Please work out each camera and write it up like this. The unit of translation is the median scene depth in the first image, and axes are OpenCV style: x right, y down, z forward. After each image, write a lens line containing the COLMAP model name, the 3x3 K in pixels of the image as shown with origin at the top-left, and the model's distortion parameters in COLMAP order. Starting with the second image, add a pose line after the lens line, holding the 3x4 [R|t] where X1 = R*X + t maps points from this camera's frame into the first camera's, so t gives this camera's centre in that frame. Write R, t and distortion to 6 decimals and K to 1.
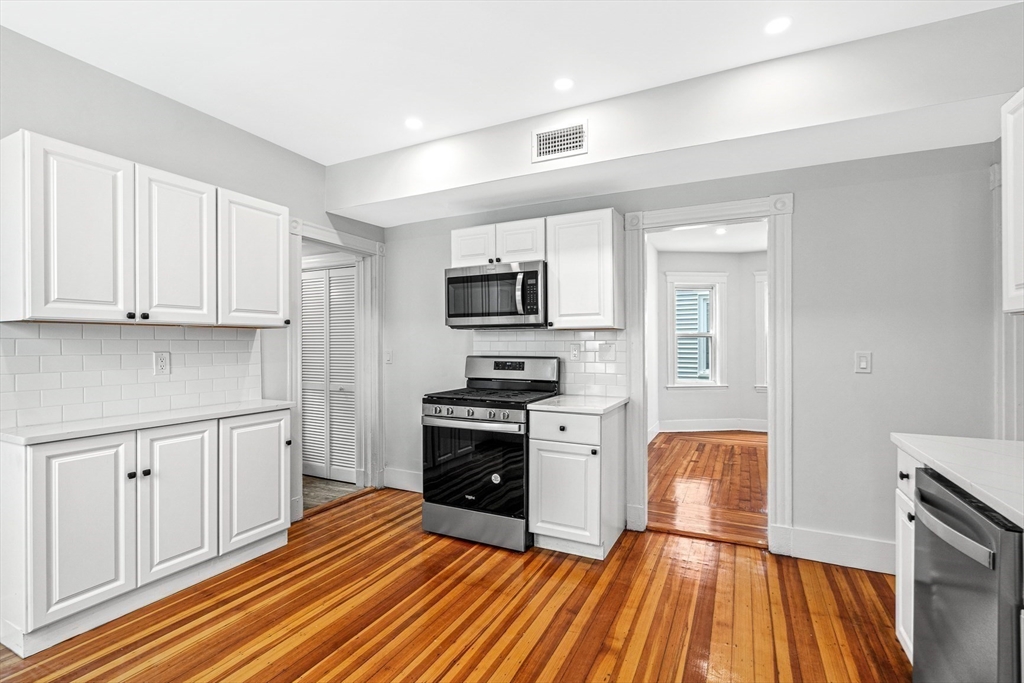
lens RADIAL K [[468.8, 0, 503.1], [0, 468.8, 346.8], [0, 0, 1]] dist [0.002796, 0.000399]
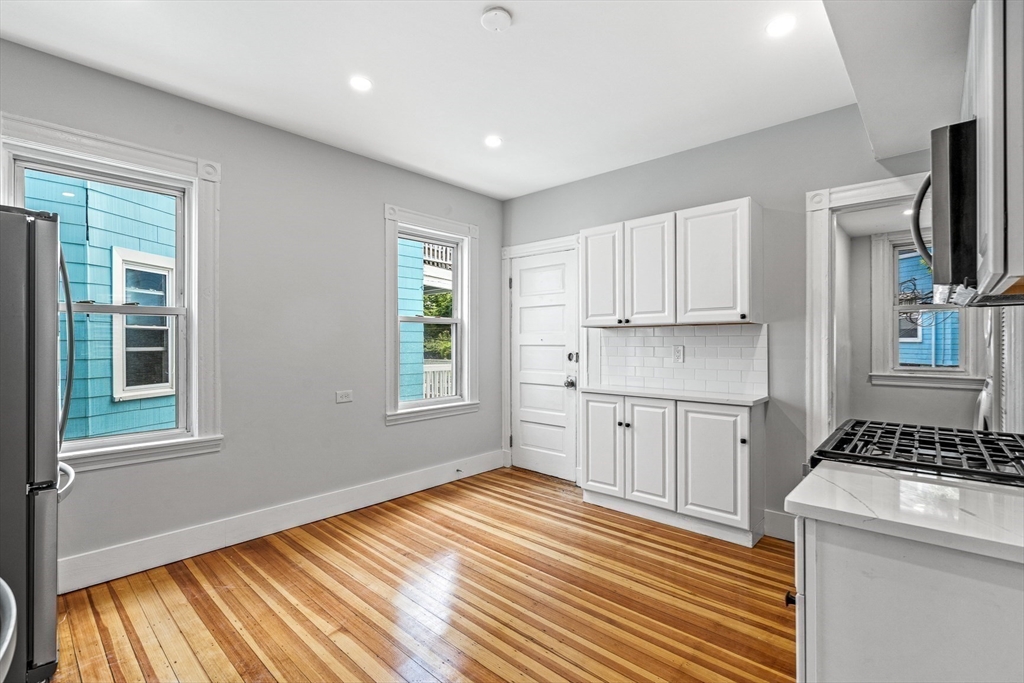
lens RADIAL K [[465.2, 0, 516.3], [0, 465.2, 343.6], [0, 0, 1]] dist [-0.003412, 0.000433]
pose [[-0.258339, 0.006348, -0.966034, 0.672935], [-0.002313, 0.999971, 0.007190, -0.002638], [0.966052, 0.004092, -0.258317, 0.909012]]
